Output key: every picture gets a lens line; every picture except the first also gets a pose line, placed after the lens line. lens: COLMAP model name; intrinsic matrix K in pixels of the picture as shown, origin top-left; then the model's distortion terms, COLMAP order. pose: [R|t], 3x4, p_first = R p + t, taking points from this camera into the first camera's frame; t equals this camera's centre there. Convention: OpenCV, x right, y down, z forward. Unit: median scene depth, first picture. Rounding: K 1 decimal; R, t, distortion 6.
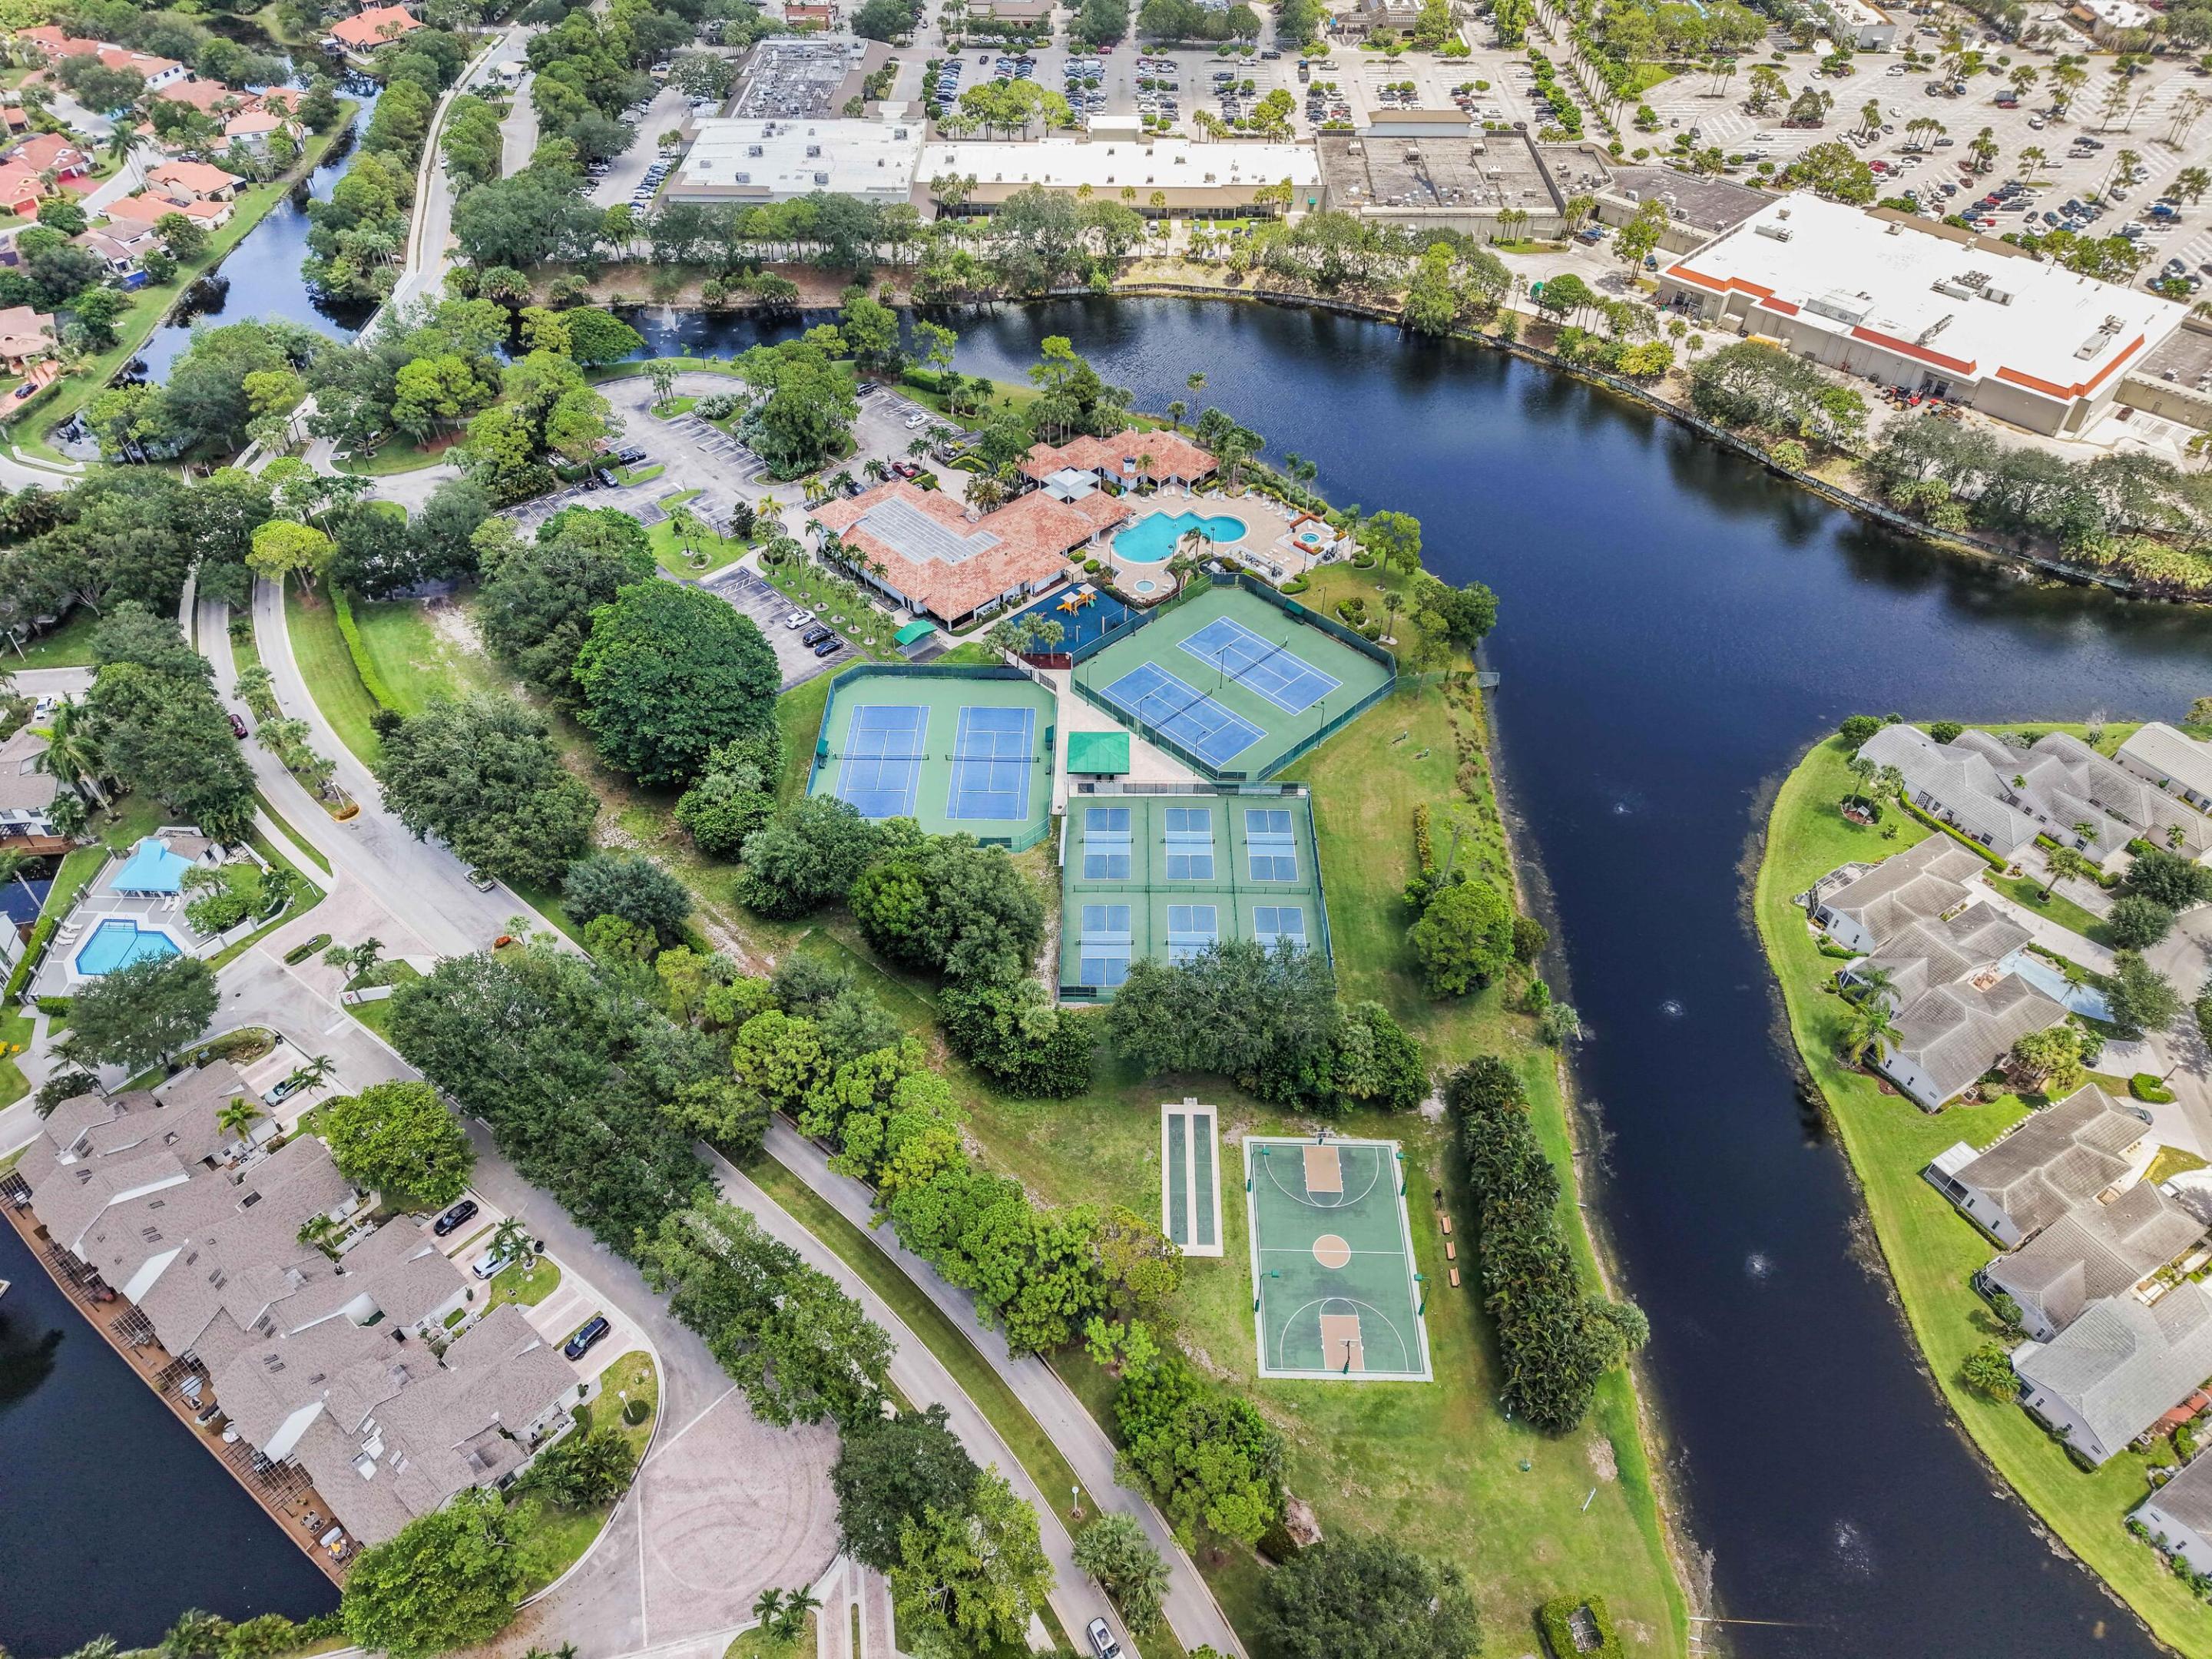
lens RADIAL K [[1509.1, 0, 1111.6], [0, 1509.1, 832.9], [0, 0, 1]] dist [0.093447, -0.107251]
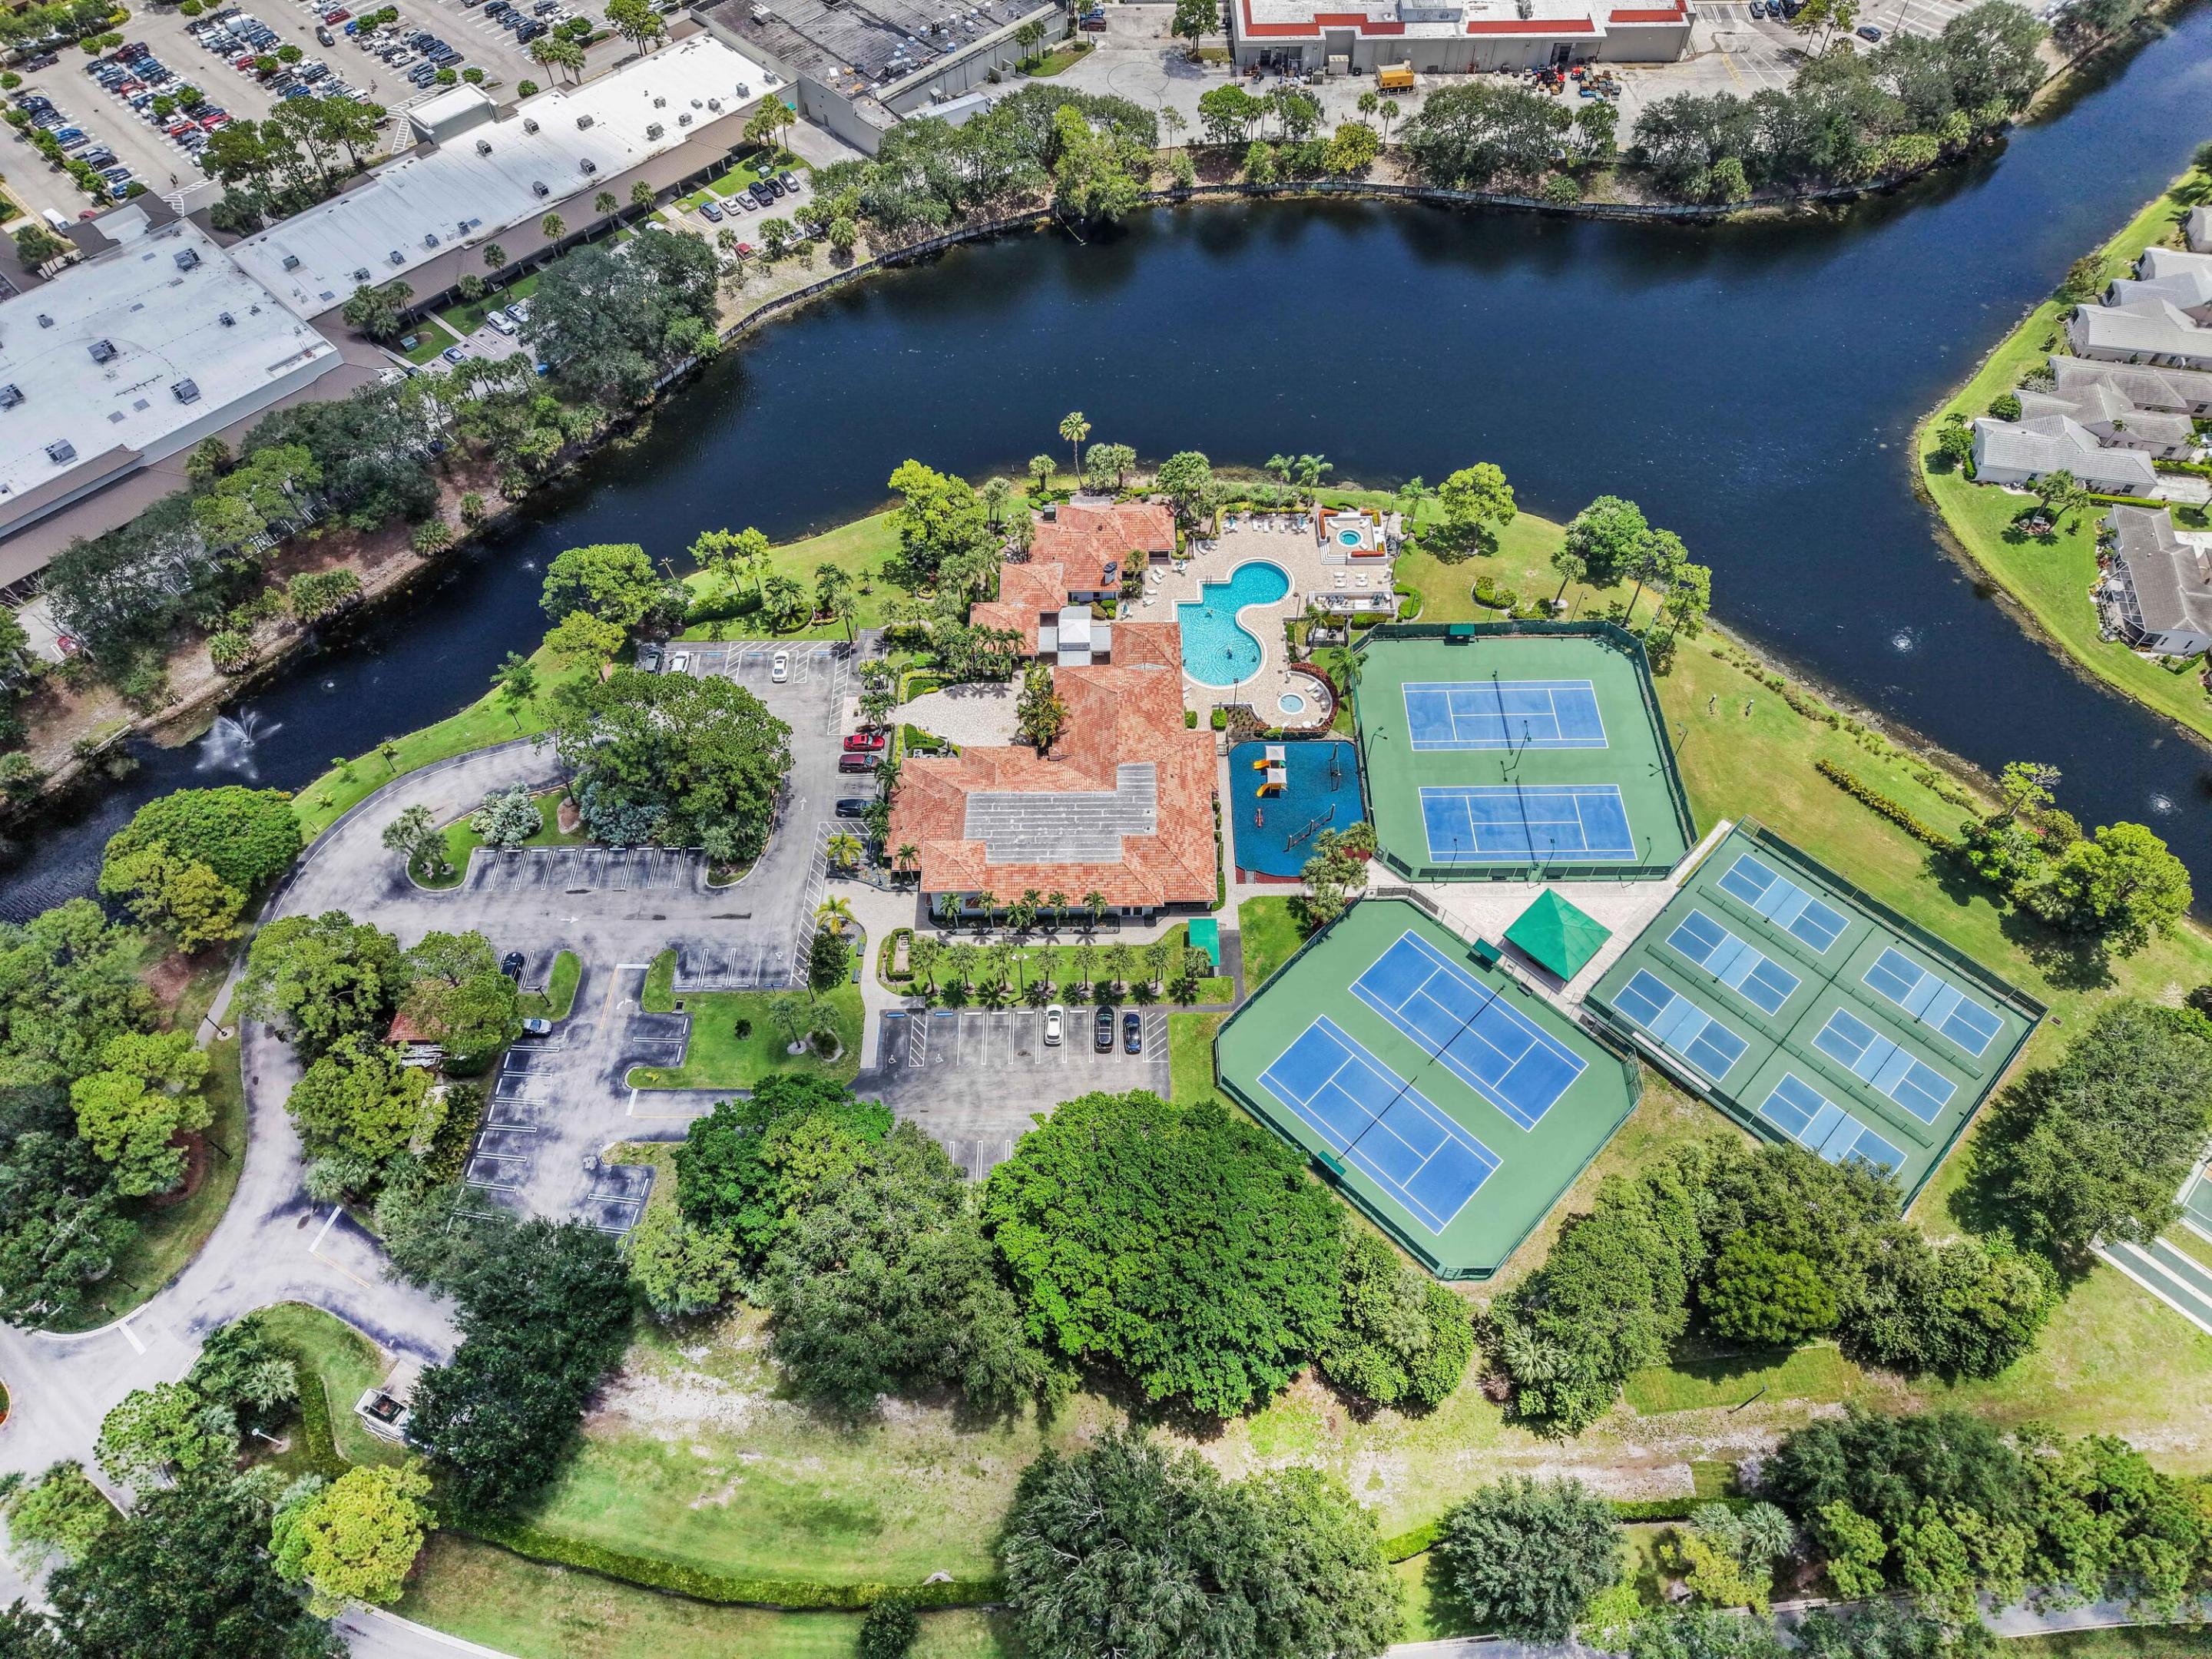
lens RADIAL K [[1509.1, 0, 1111.6], [0, 1509.1, 832.9], [0, 0, 1]] dist [0.093447, -0.107251]
pose [[0.689389, -0.594869, 0.413368, -0.371189], [0.500968, 0.803696, 0.321099, -0.371683], [-0.523234, -0.014278, 0.852070, 0.340044]]
